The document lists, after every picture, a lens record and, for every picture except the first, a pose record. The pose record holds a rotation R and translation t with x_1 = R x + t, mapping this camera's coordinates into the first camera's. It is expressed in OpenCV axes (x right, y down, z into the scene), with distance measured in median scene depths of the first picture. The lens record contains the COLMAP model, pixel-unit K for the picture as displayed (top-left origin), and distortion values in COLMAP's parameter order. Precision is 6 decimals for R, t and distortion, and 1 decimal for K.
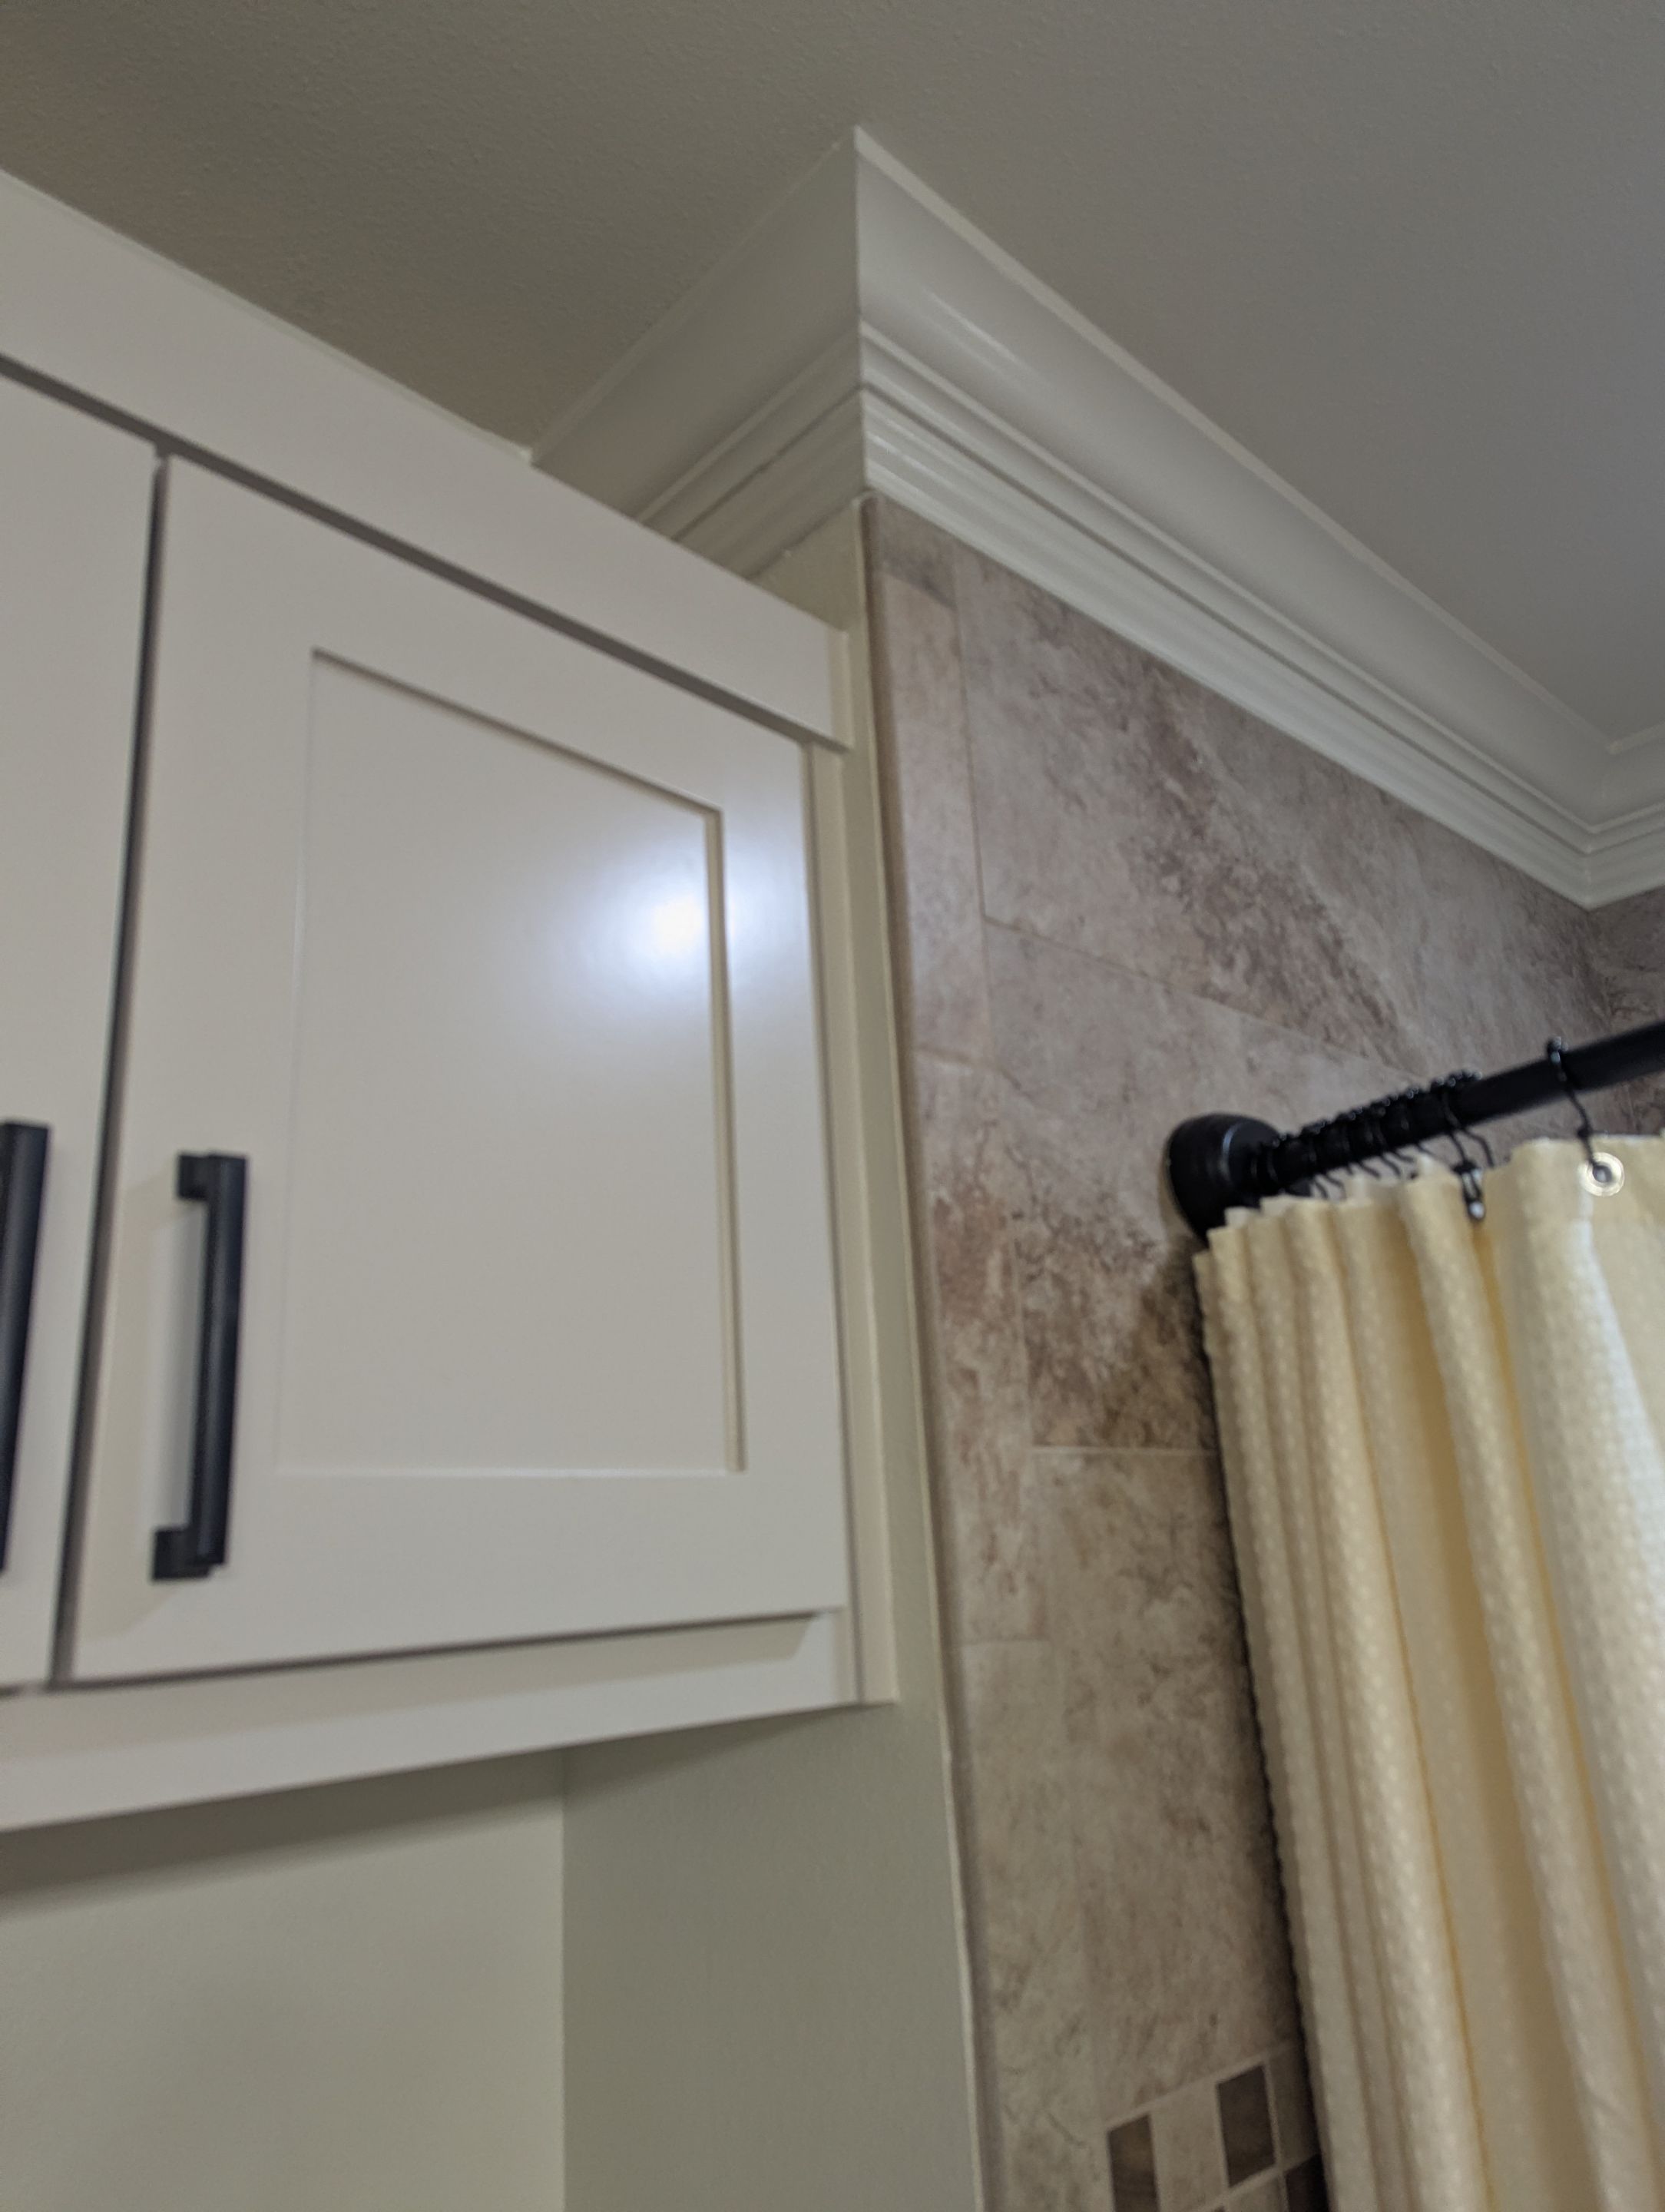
lens RADIAL K [[1561.9, 0, 832.5], [0, 1561.9, 1106.0], [0, 0, 1]] dist [0.101777, -0.123600]
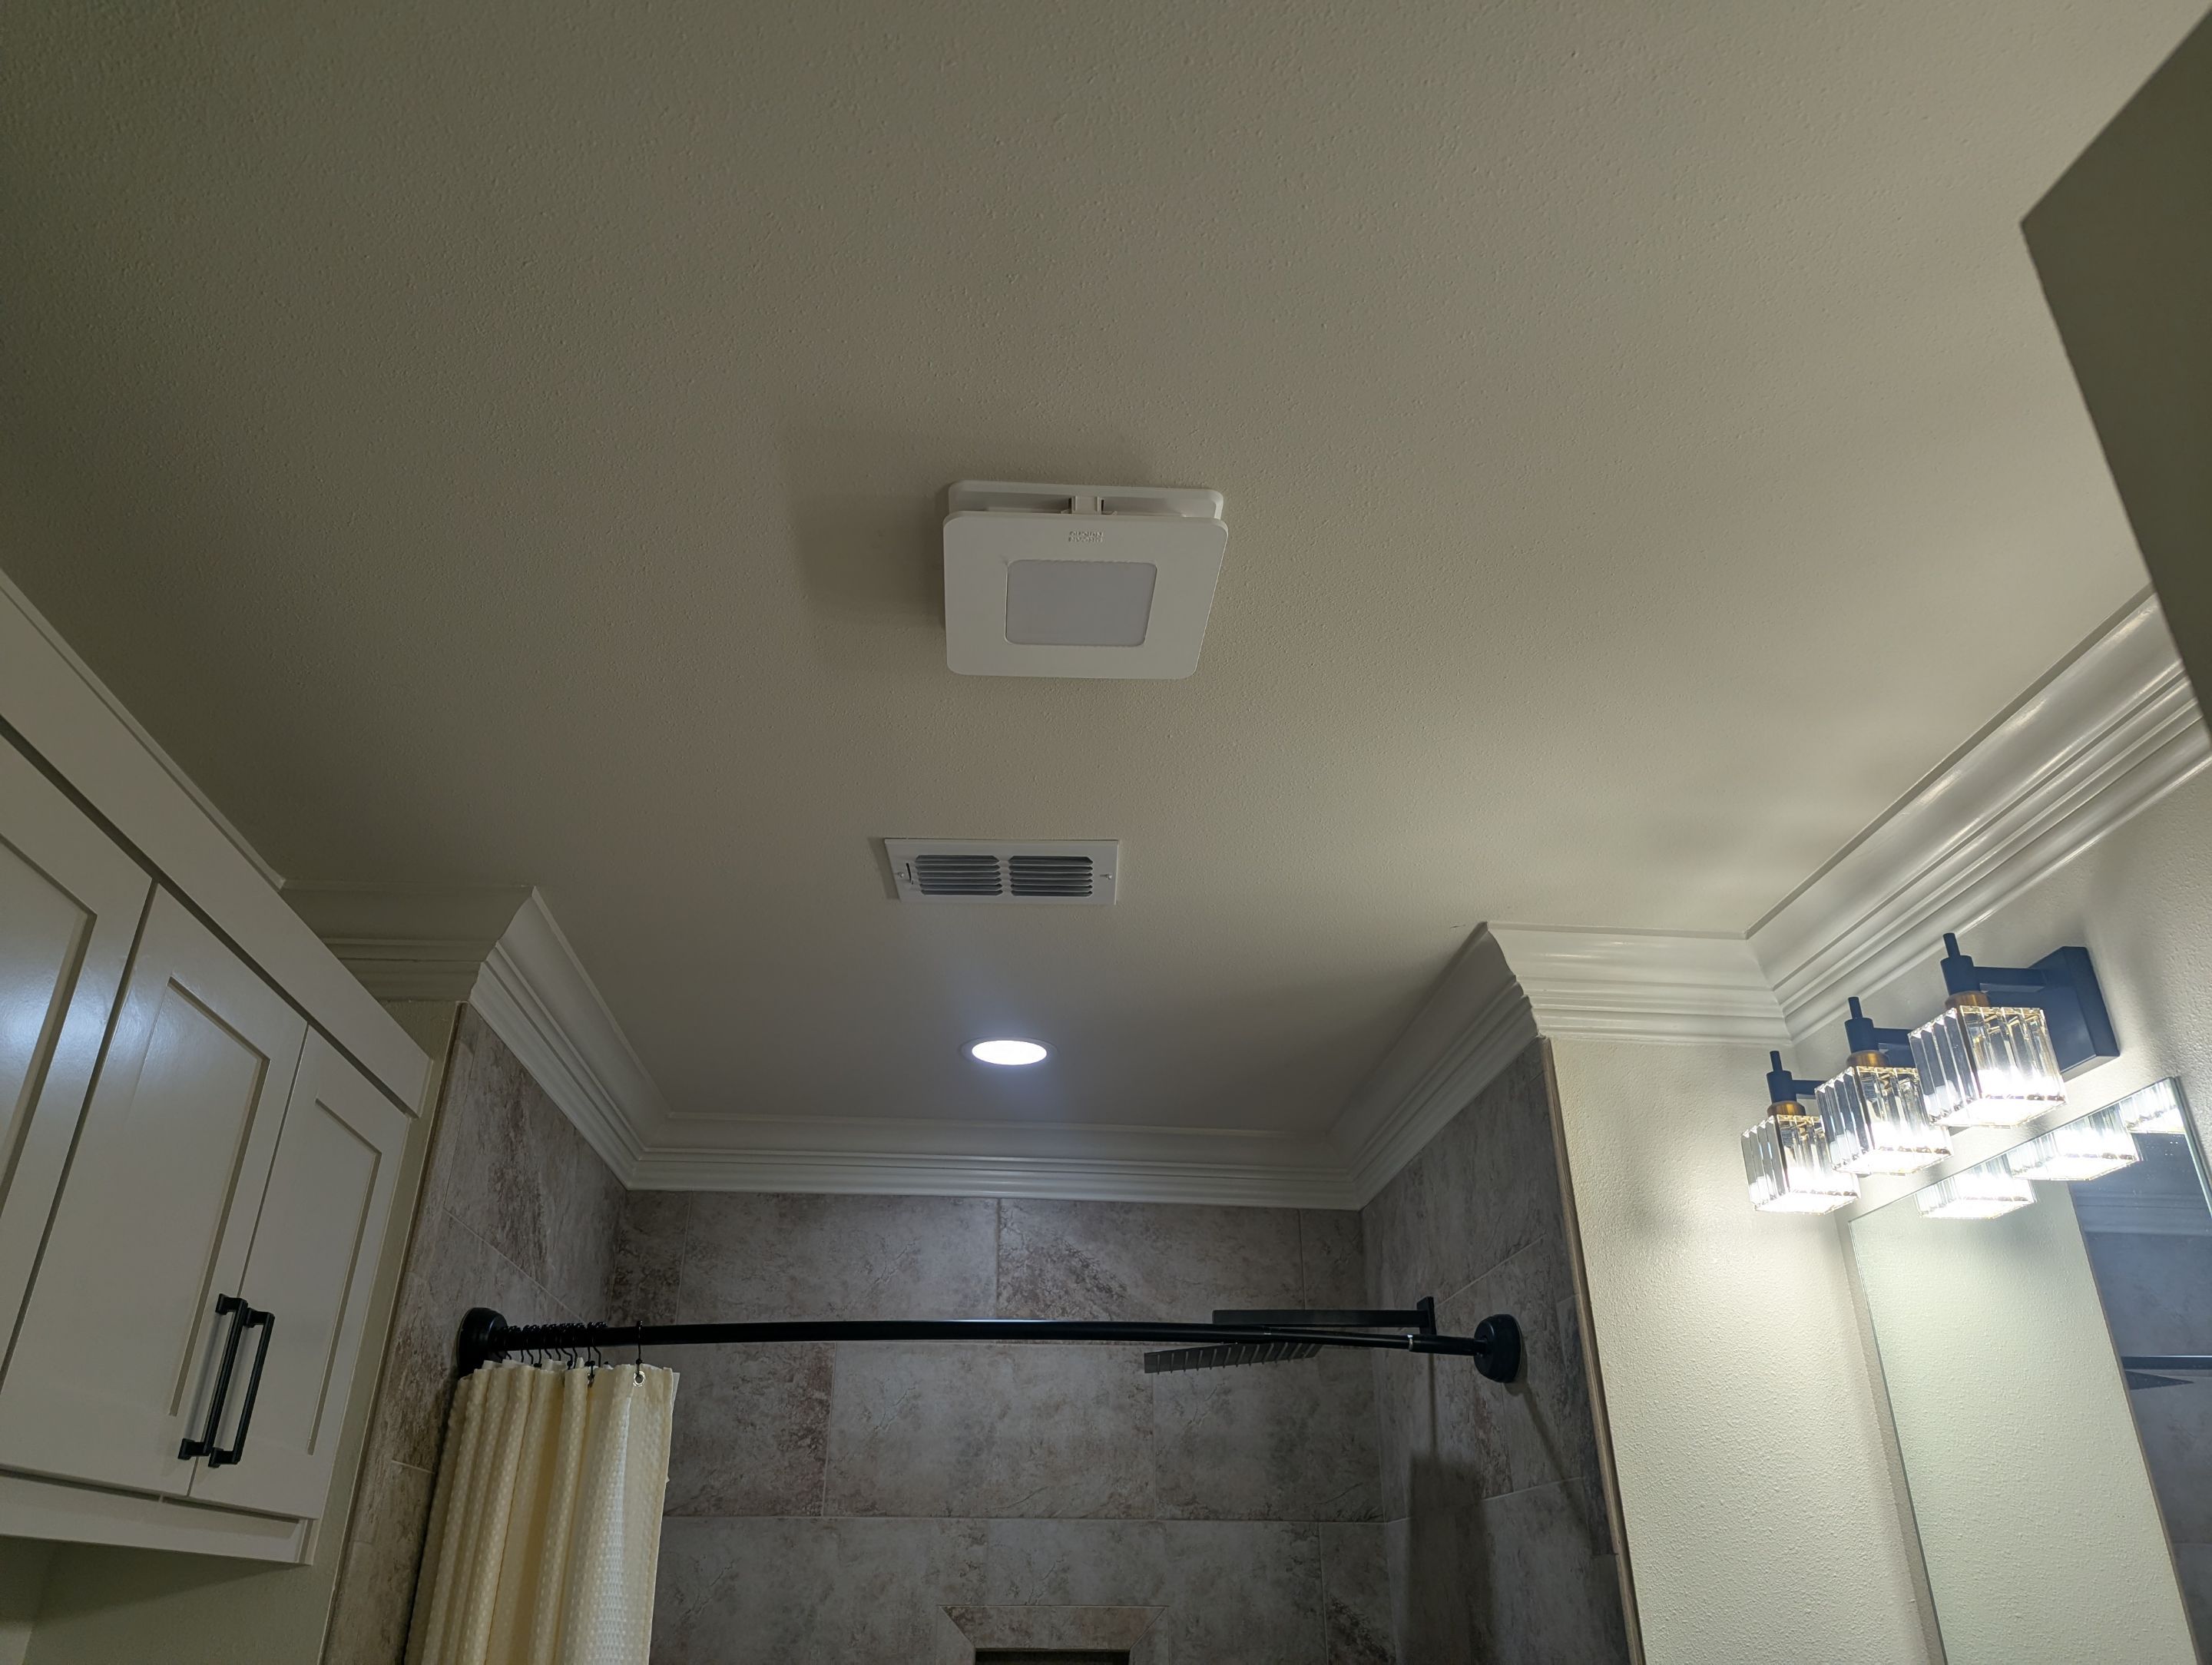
lens RADIAL K [[1561.9, 0, 1106.0], [0, 1561.9, 832.5], [0, 0, 1]] dist [0.101777, -0.123600]
pose [[0.637363, 0.402818, 0.656891, -0.983807], [-0.267081, 0.915121, -0.302028, -0.175239], [-0.722798, 0.017058, 0.690849, -1.225395]]
